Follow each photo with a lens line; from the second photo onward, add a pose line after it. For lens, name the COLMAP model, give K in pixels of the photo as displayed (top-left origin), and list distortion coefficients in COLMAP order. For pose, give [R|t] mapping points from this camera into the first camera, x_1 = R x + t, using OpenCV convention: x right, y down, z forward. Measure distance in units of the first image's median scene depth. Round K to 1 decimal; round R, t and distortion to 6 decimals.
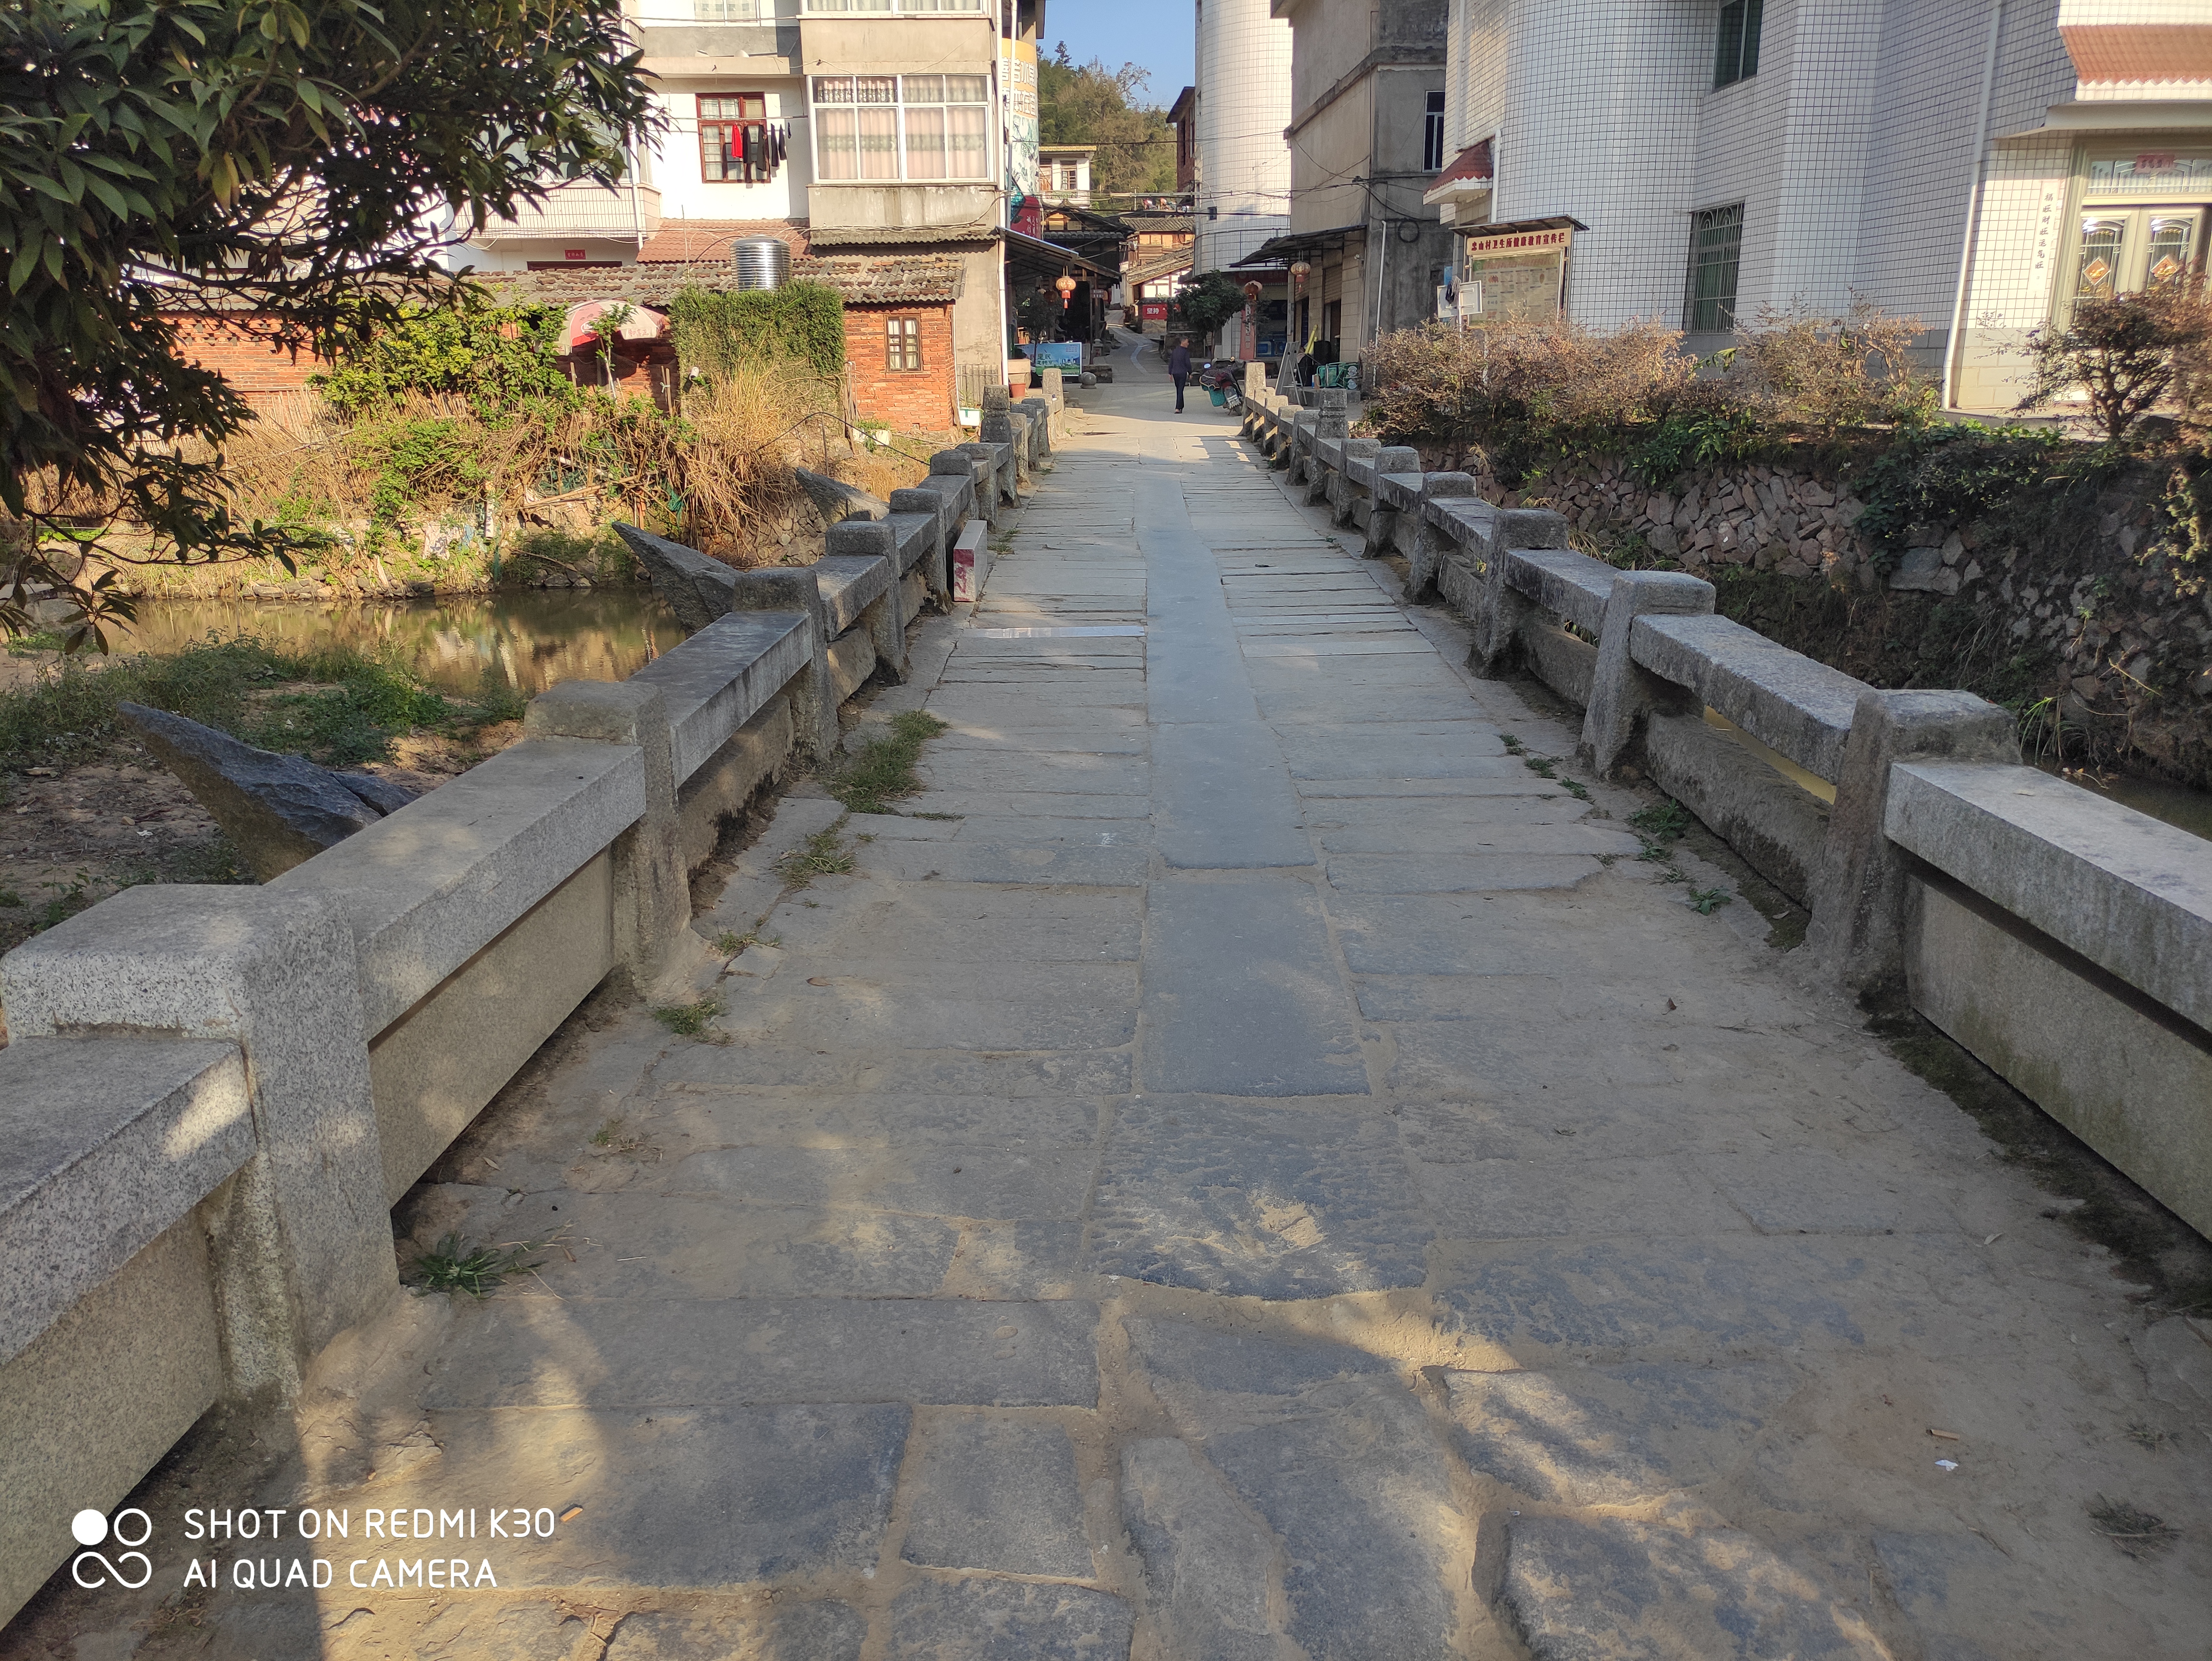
lens RADIAL K [[1609.0, 0, 1106.3], [0, 1609.0, 830.9], [0, 0, 1]] dist [0.049323, -0.038463]
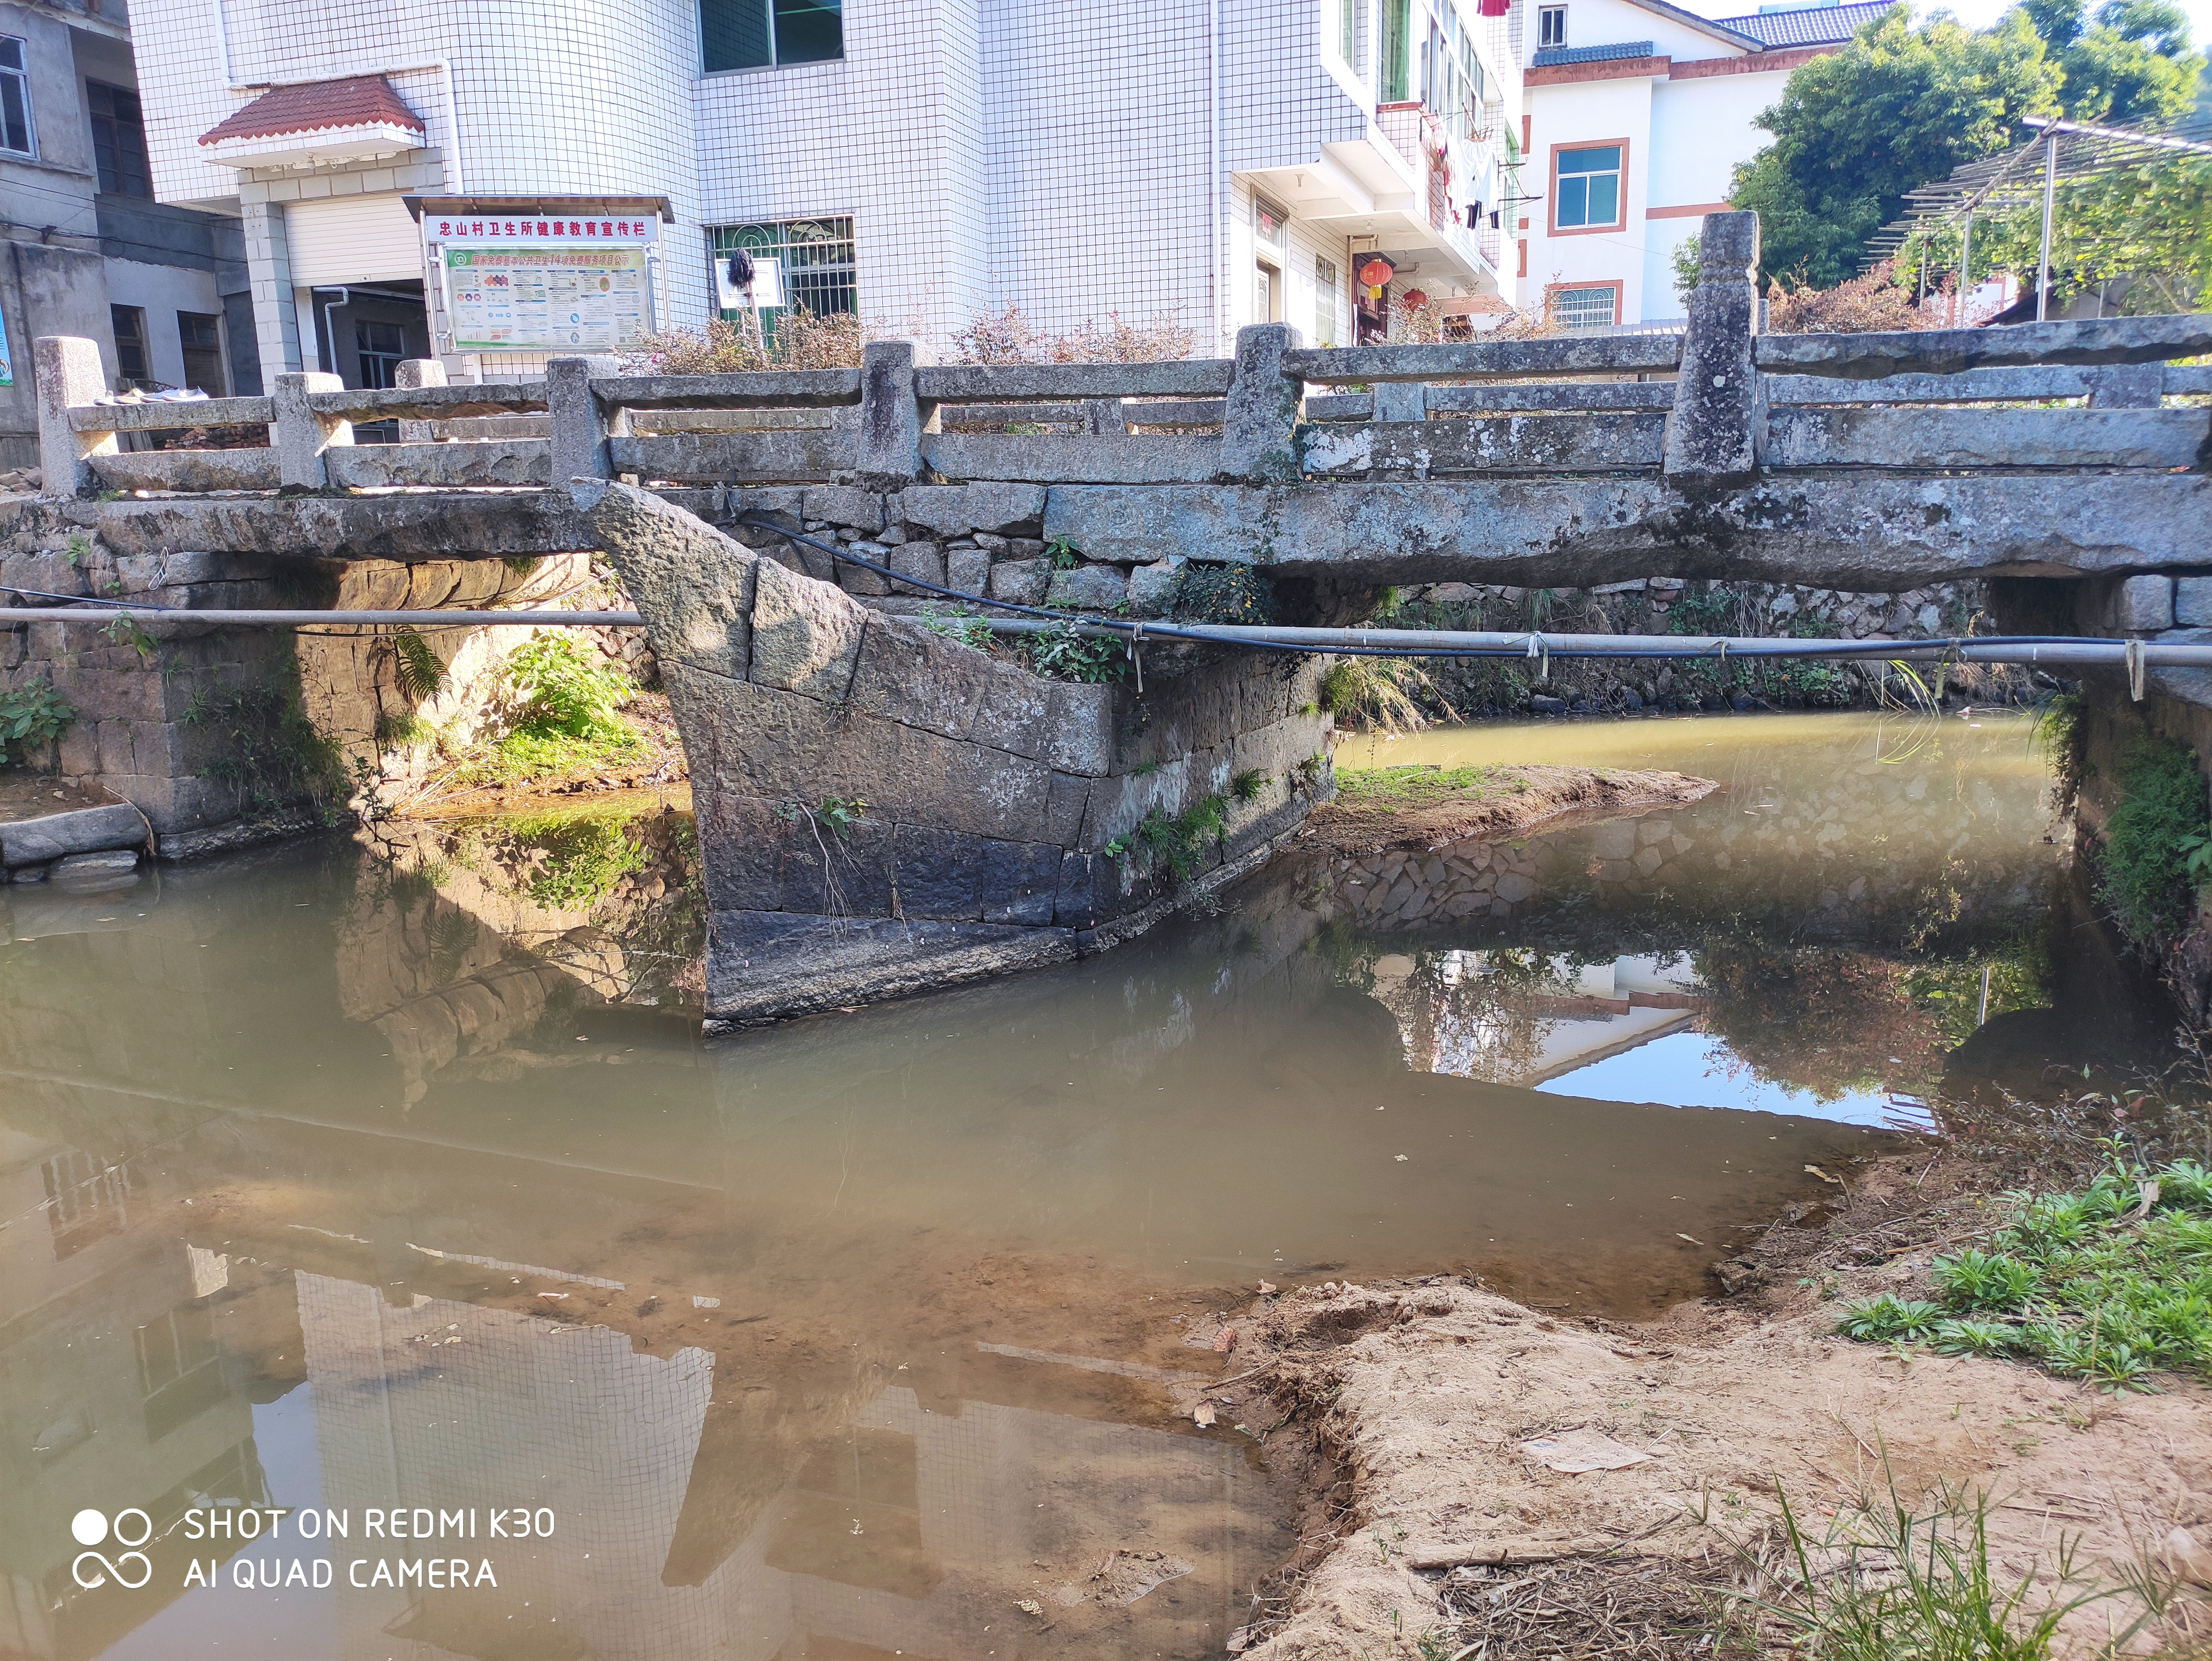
lens RADIAL K [[1609.0, 0, 1075.3], [0, 1609.0, 805.8], [0, 0, 1]] dist [0.049323, -0.038463]
pose [[0.366506, -0.177825, 0.913264, -0.229085], [0.281282, 0.956812, 0.073422, -0.083390], [-0.886879, 0.229975, 0.400697, 0.408825]]
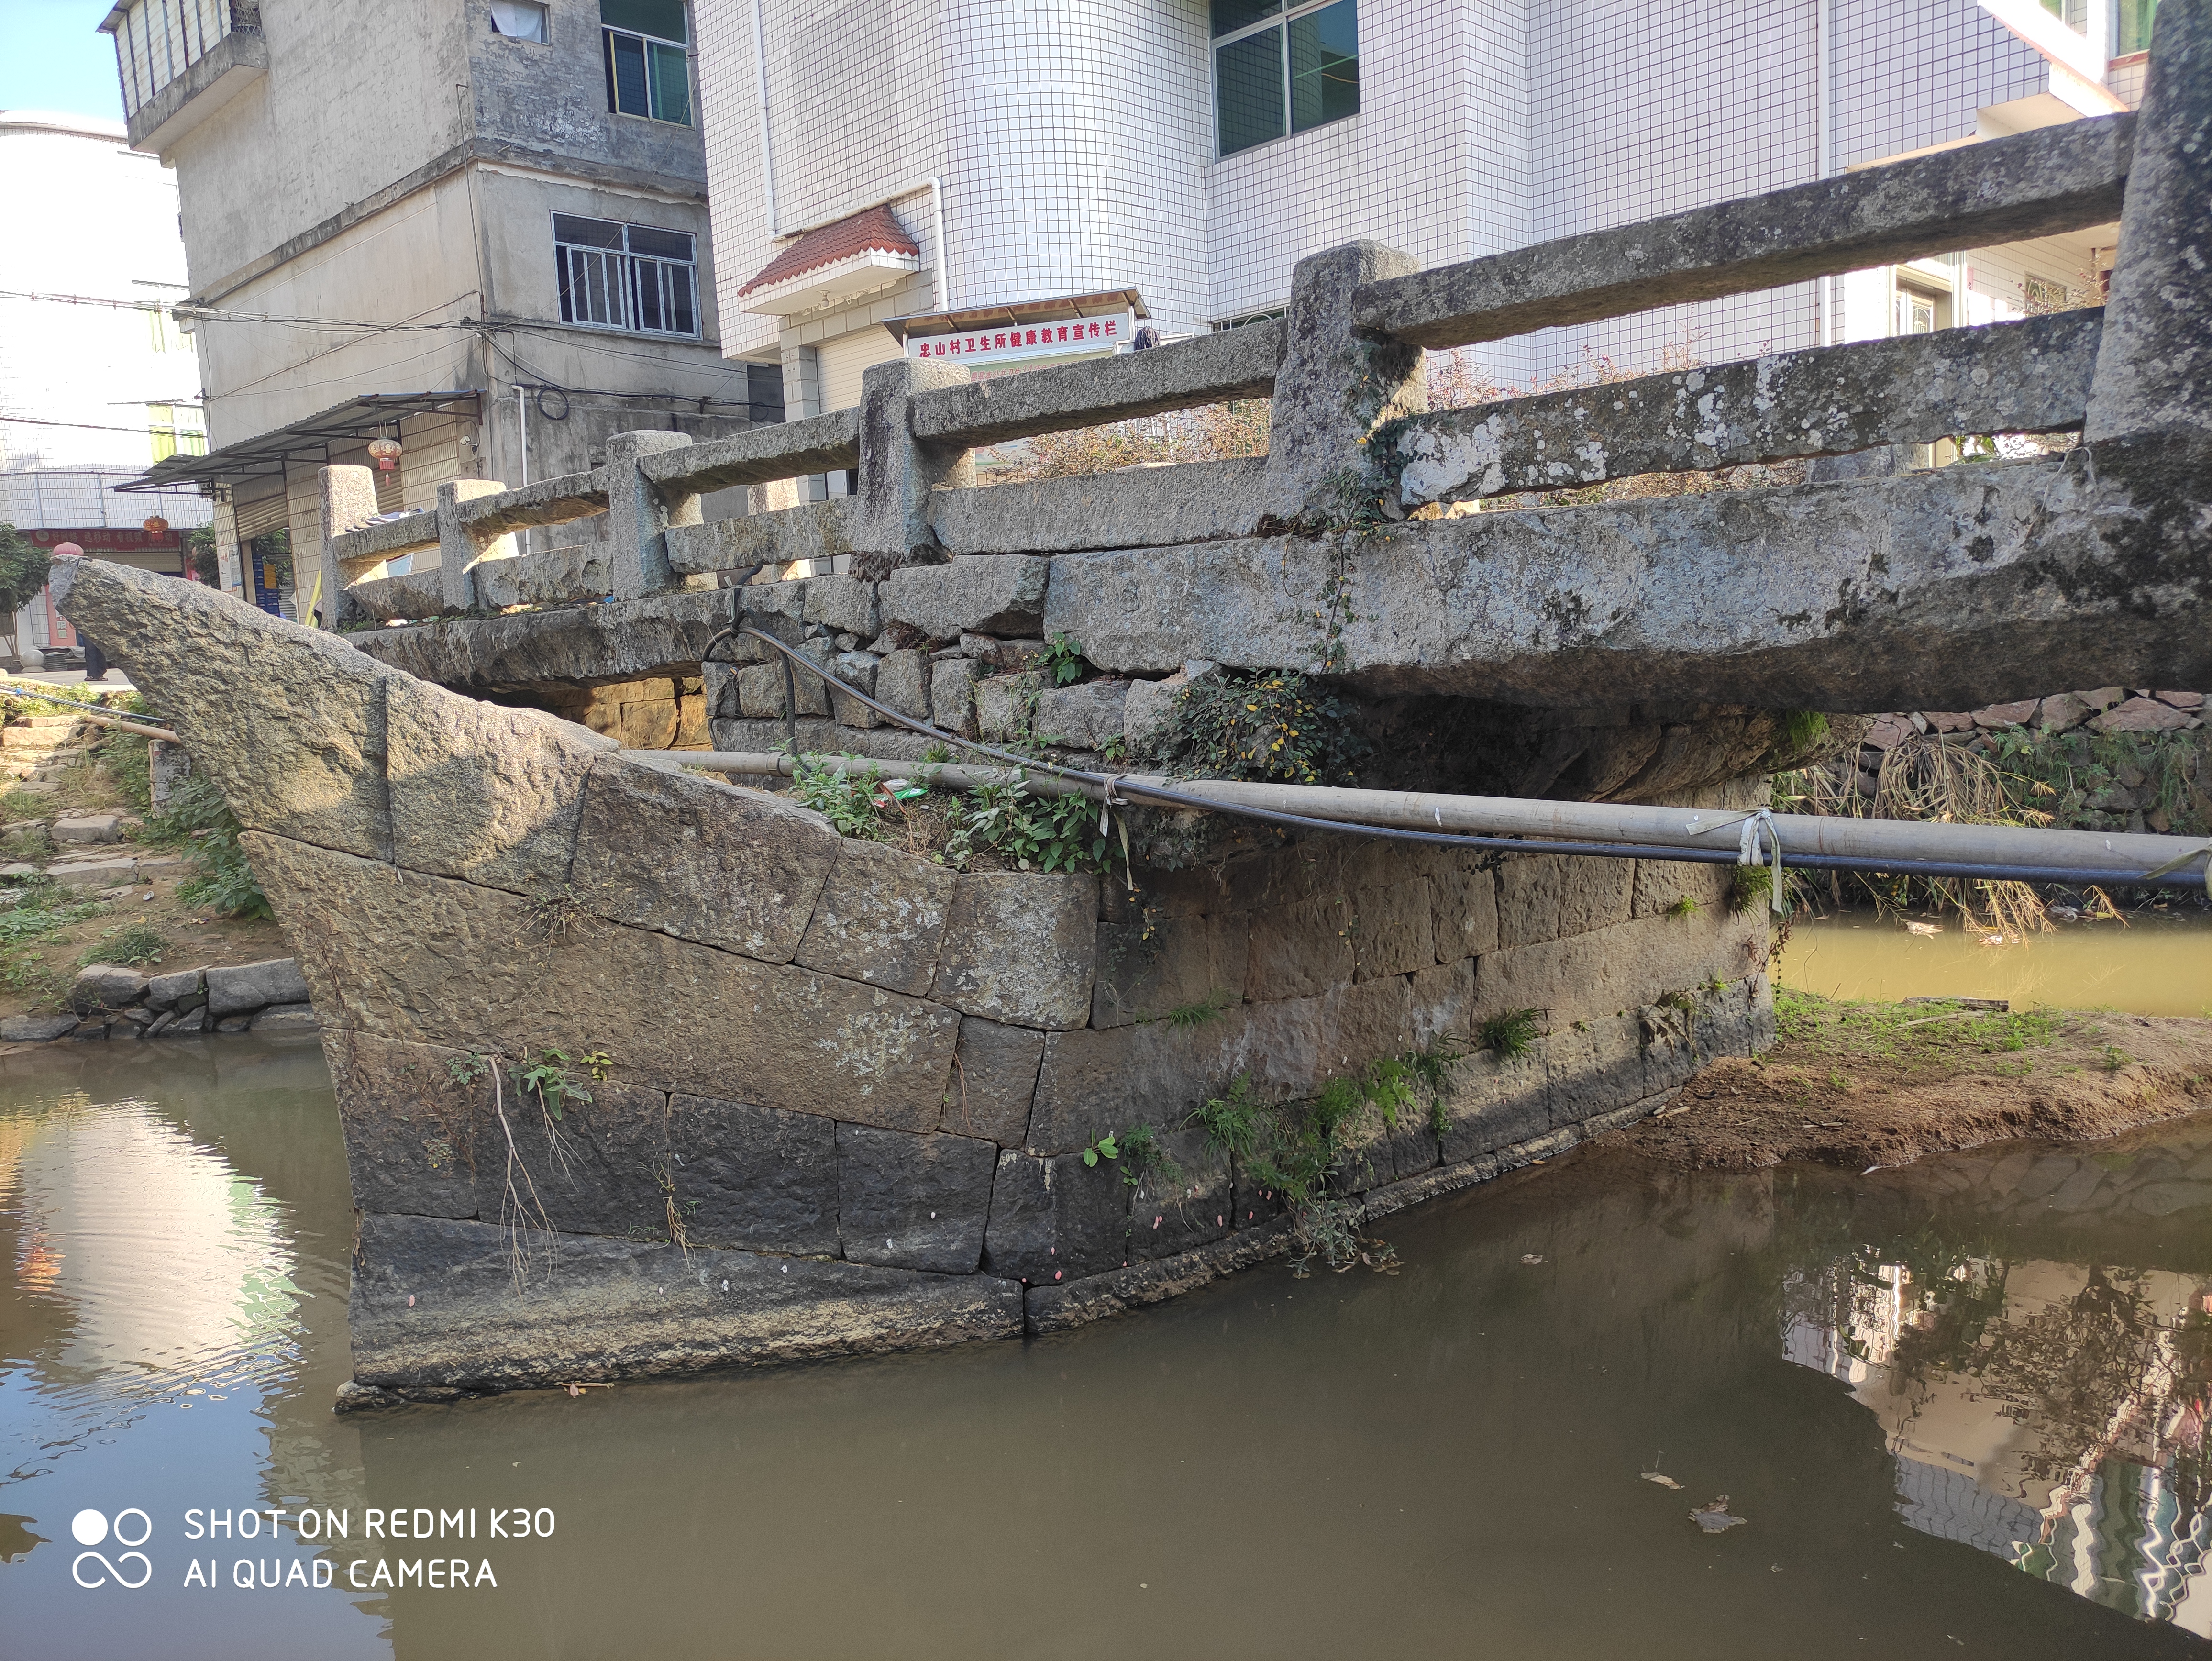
lens RADIAL K [[1609.0, 0, 1101.6], [0, 1609.0, 815.2], [0, 0, 1]] dist [0.049323, -0.038463]
pose [[0.731215, -0.098133, 0.675051, -0.117284], [0.234326, 0.965514, -0.113463, -0.072082], [-0.640637, 0.241148, 0.728994, 0.392143]]
